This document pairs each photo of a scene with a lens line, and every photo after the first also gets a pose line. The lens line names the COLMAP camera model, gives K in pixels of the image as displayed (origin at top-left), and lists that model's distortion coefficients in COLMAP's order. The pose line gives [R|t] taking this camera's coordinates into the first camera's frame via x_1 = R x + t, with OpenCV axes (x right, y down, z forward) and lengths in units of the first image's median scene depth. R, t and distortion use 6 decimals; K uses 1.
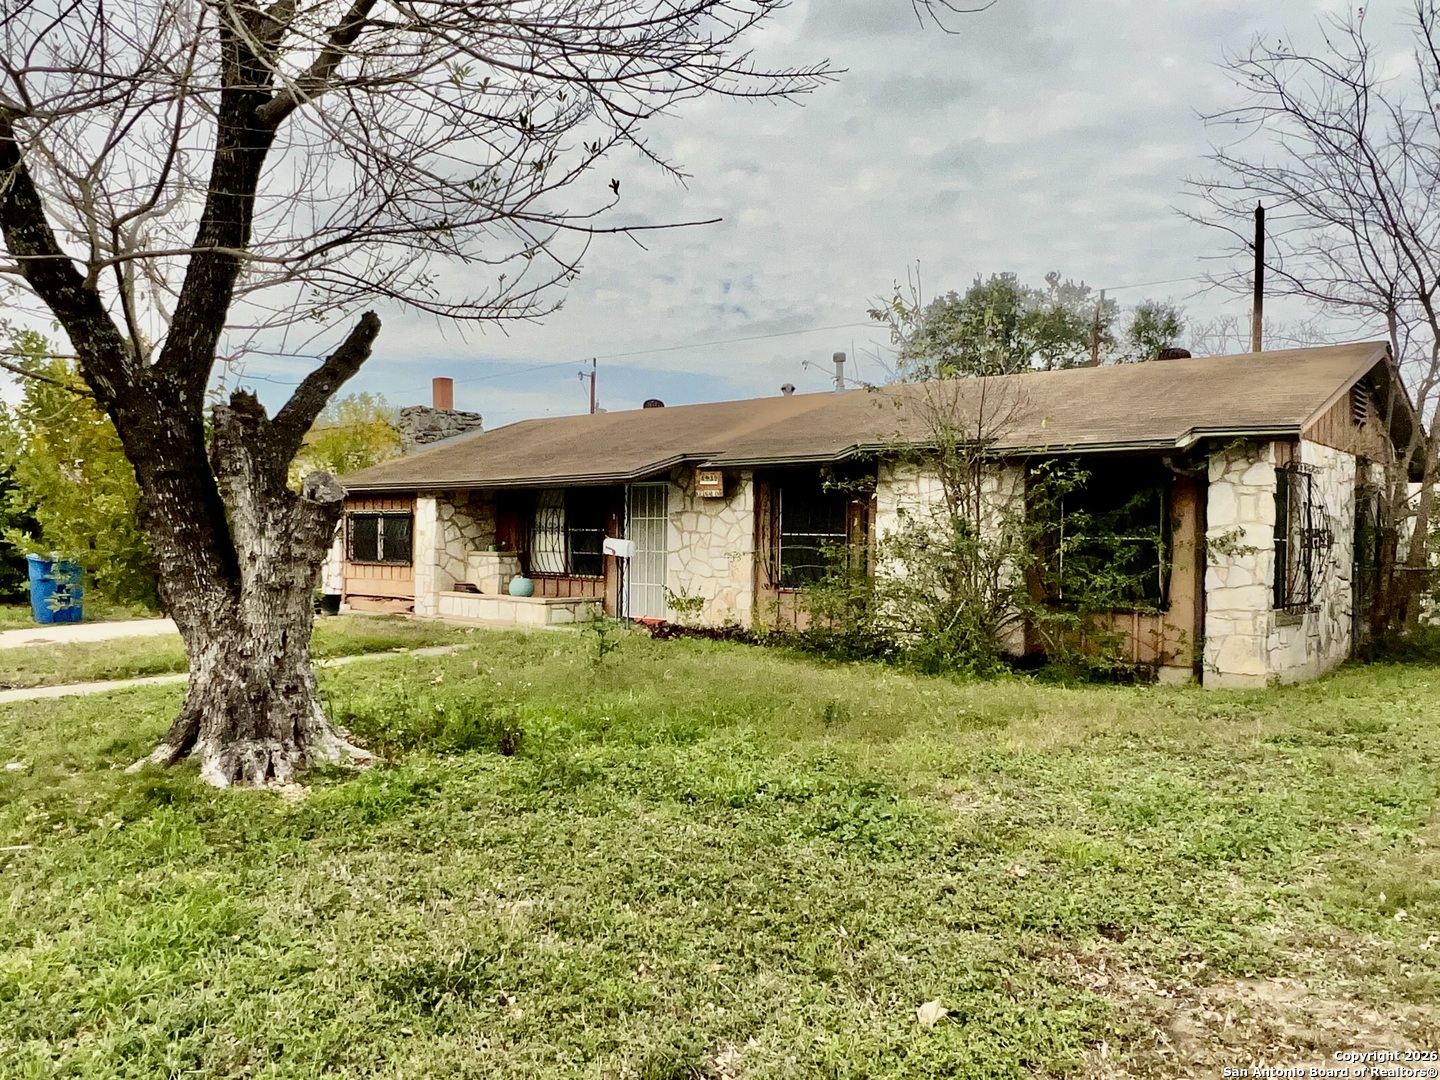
lens RADIAL K [[1103.3, 0, 720.0], [0, 1103.3, 540.0], [0, 0, 1]] dist [0.003899, 0.001525]
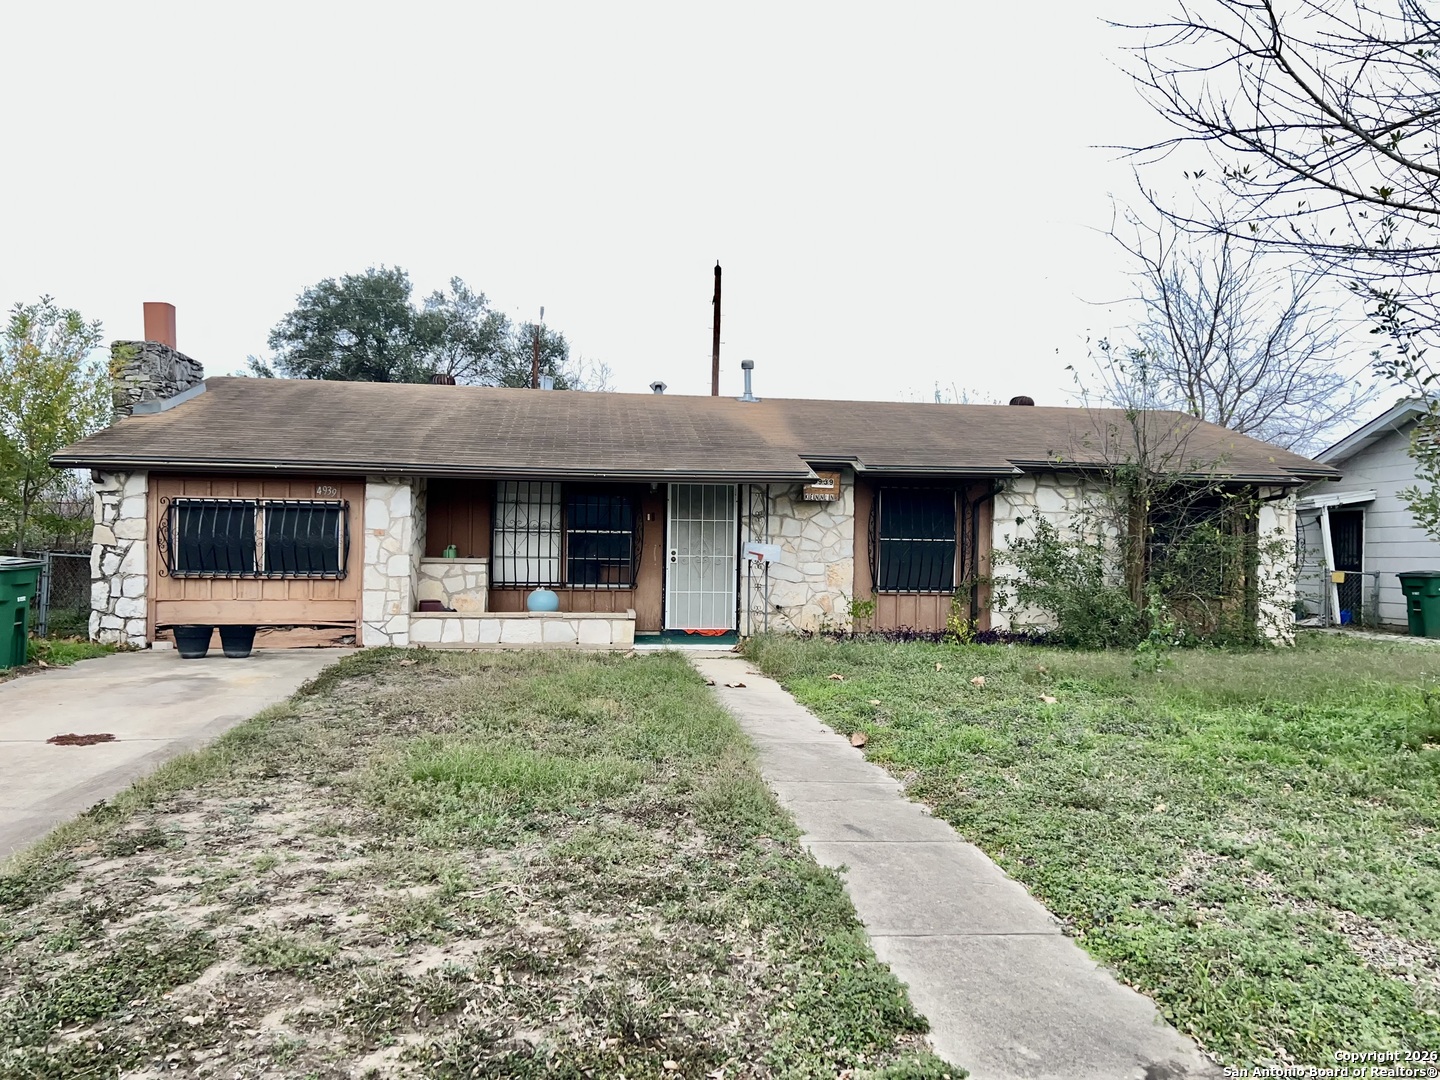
lens RADIAL K [[1067.7, 0, 720.0], [0, 1067.7, 540.0], [0, 0, 1]] dist [0.137523, -0.213698]
pose [[0.660658, 0.005441, 0.750667, -0.664334], [-0.006711, 0.999977, -0.001342, -0.002183], [-0.750657, -0.004151, 0.660679, 0.370259]]
